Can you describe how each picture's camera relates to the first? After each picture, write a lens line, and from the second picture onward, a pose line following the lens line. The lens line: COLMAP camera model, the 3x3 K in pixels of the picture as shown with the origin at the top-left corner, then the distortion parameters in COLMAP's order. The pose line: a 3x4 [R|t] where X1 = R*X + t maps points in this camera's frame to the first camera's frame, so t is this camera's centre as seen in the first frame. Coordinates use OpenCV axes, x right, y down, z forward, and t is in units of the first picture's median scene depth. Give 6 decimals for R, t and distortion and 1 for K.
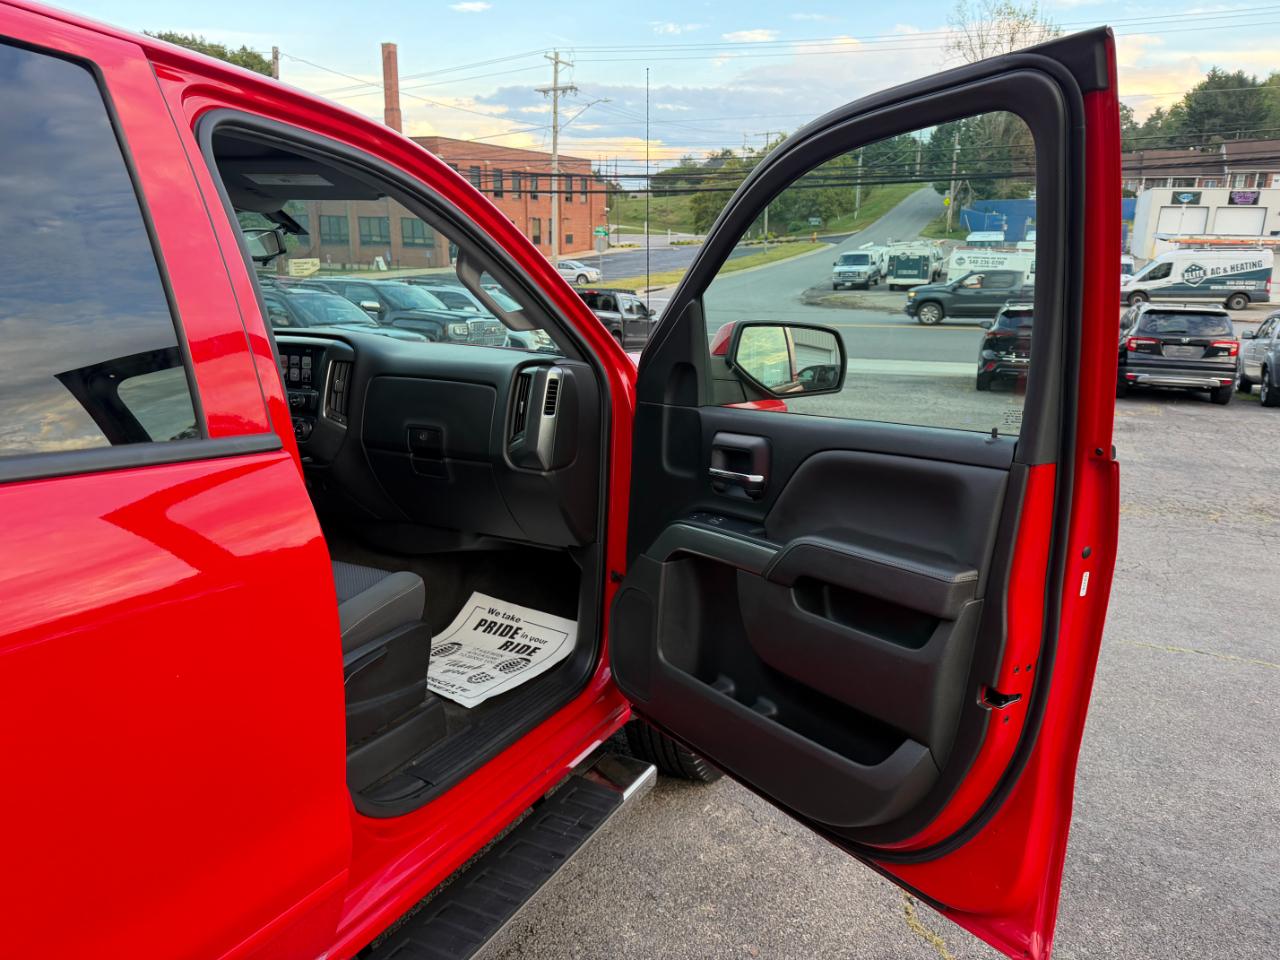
lens RADIAL K [[937.8, 0, 643.5], [0, 937.8, 481.5], [0, 0, 1]] dist [0.042815, -0.055720]
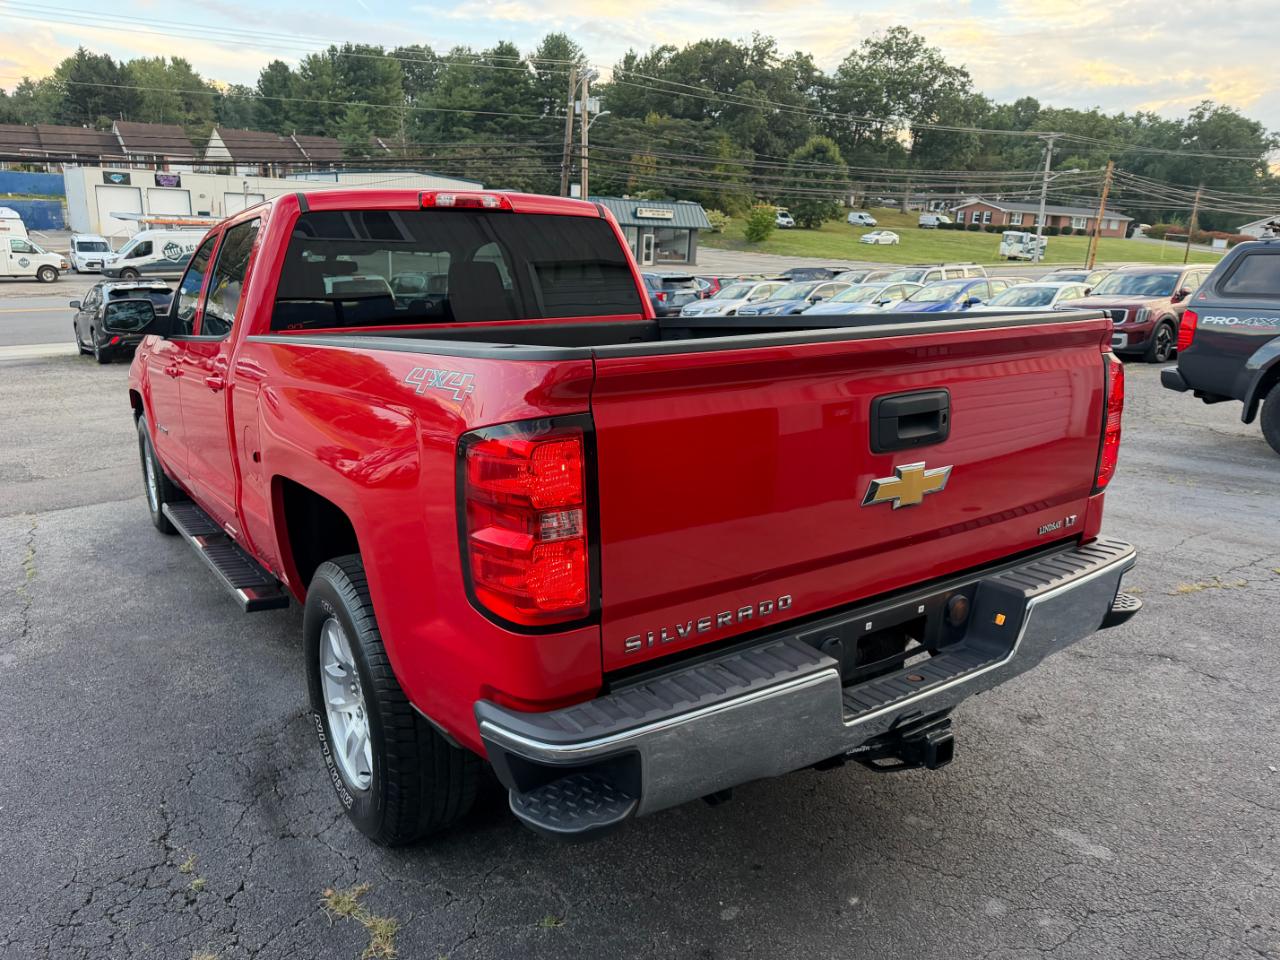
lens RADIAL K [[946.0, 0, 645.3], [0, 946.0, 500.5], [0, 0, 1]] dist [-0.004663, 0.002532]
pose [[0.497590, -0.235272, 0.834896, -0.109212], [0.195747, 0.968142, 0.156158, 0.004112], [-0.845037, 0.085726, 0.527791, -0.041724]]
